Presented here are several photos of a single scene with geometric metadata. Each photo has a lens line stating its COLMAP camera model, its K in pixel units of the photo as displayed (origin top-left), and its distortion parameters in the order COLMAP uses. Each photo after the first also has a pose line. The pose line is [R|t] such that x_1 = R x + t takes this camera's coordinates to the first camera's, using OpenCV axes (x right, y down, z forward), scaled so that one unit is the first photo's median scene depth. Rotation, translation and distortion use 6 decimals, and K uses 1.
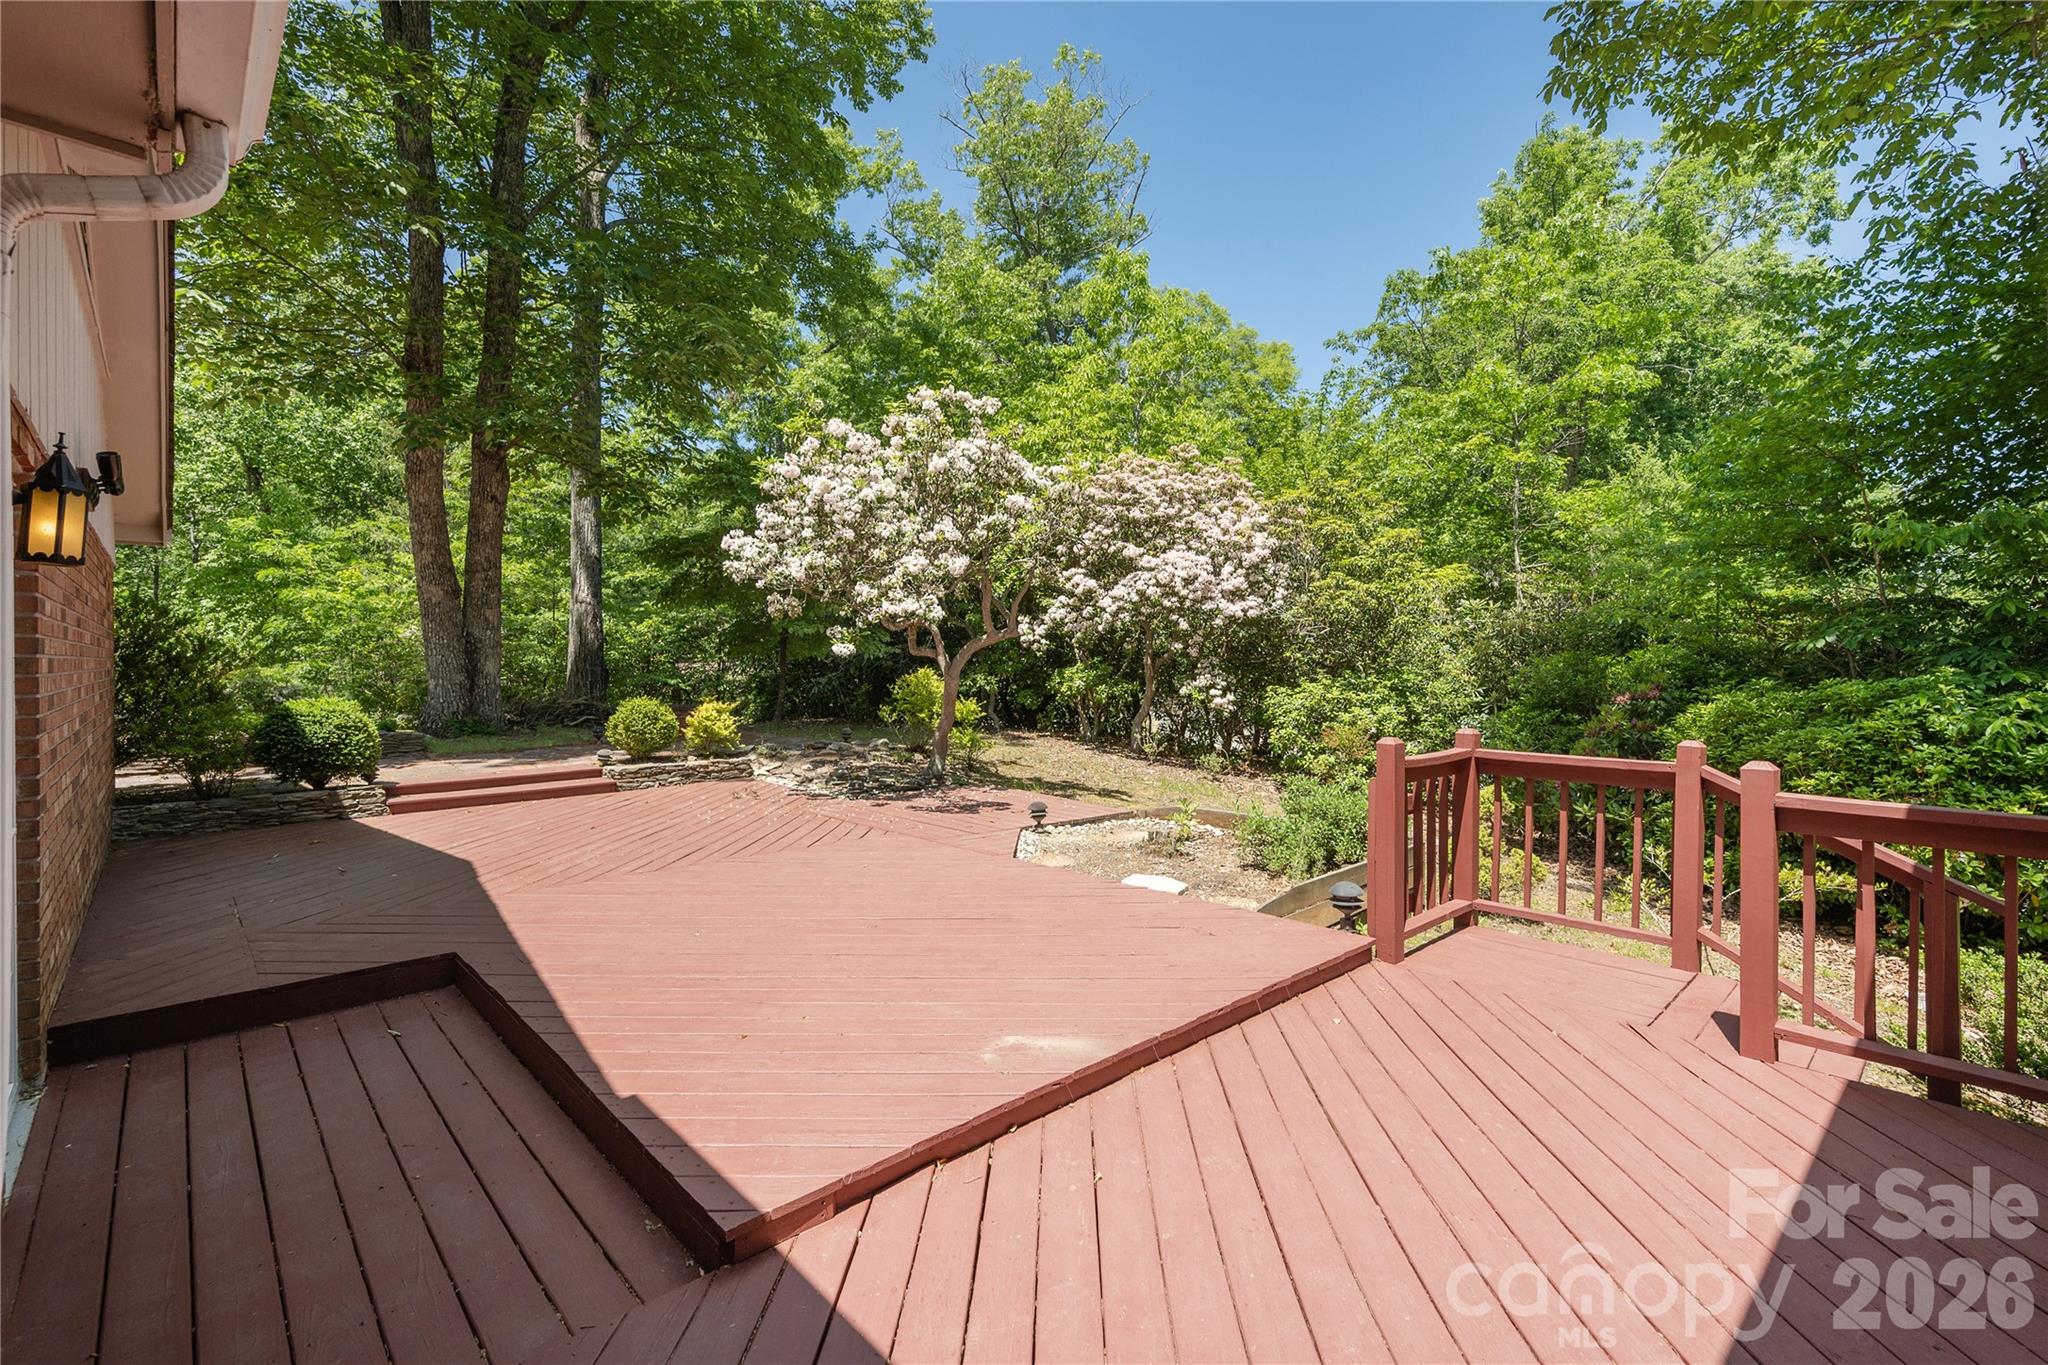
lens RADIAL K [[889.5, 0, 1021.8], [0, 889.5, 662.6], [0, 0, 1]] dist [-0.001326, -0.000026]
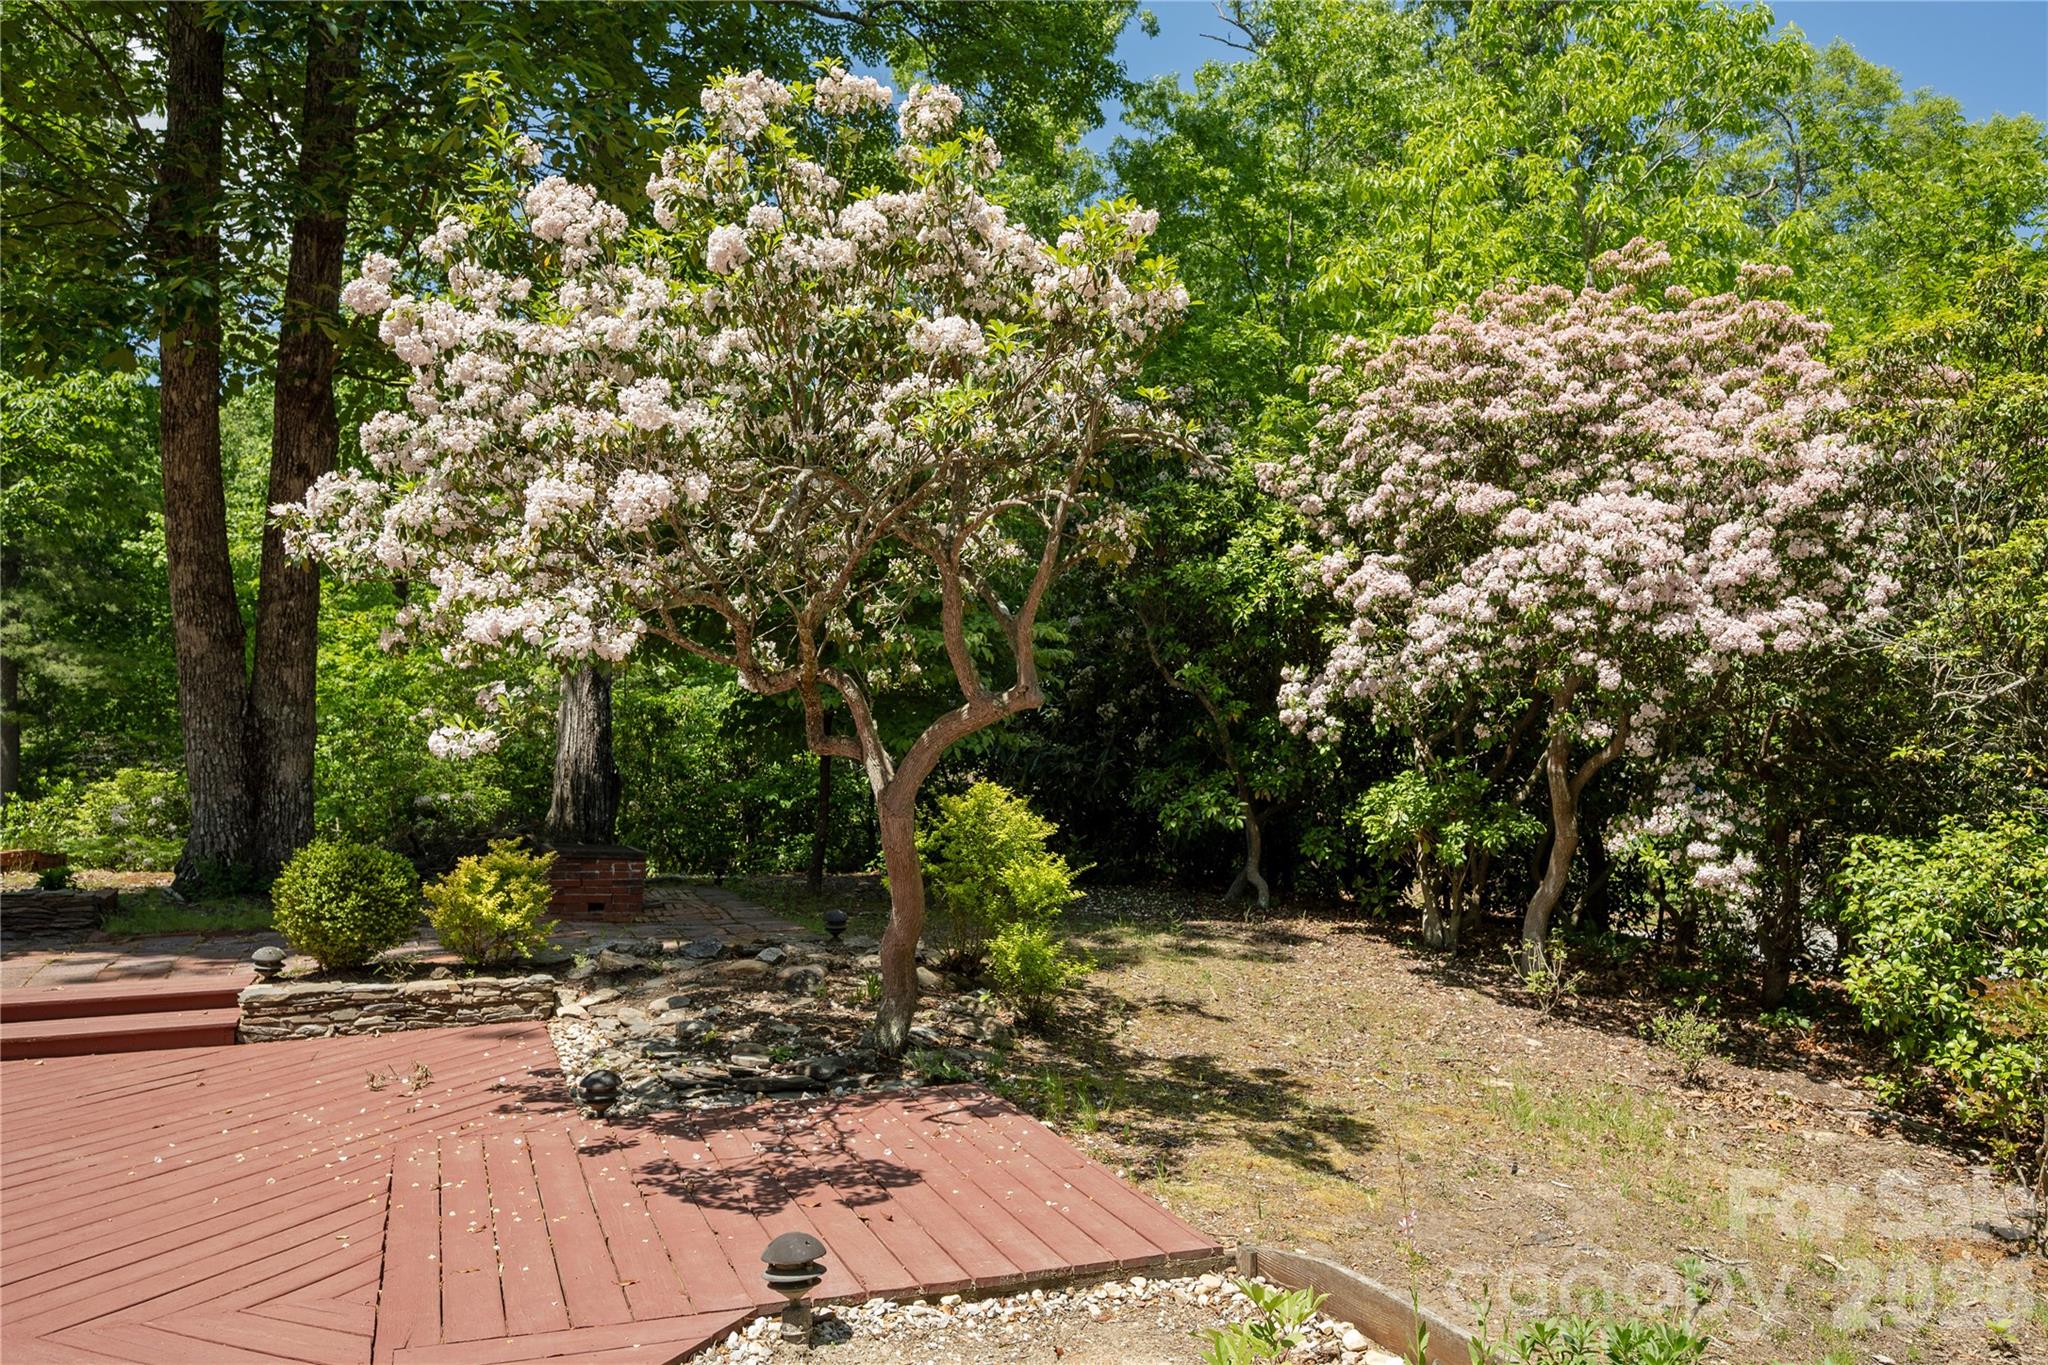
lens RADIAL K [[1496.4, 0, 1026.0], [0, 1496.4, 695.0], [0, 0, 1]] dist [0.003191, -0.005108]
pose [[0.949942, -0.010030, -0.312266, 0.141565], [-0.003848, 0.999033, -0.043796, -0.004177], [0.312404, 0.042805, 0.948985, 0.286151]]
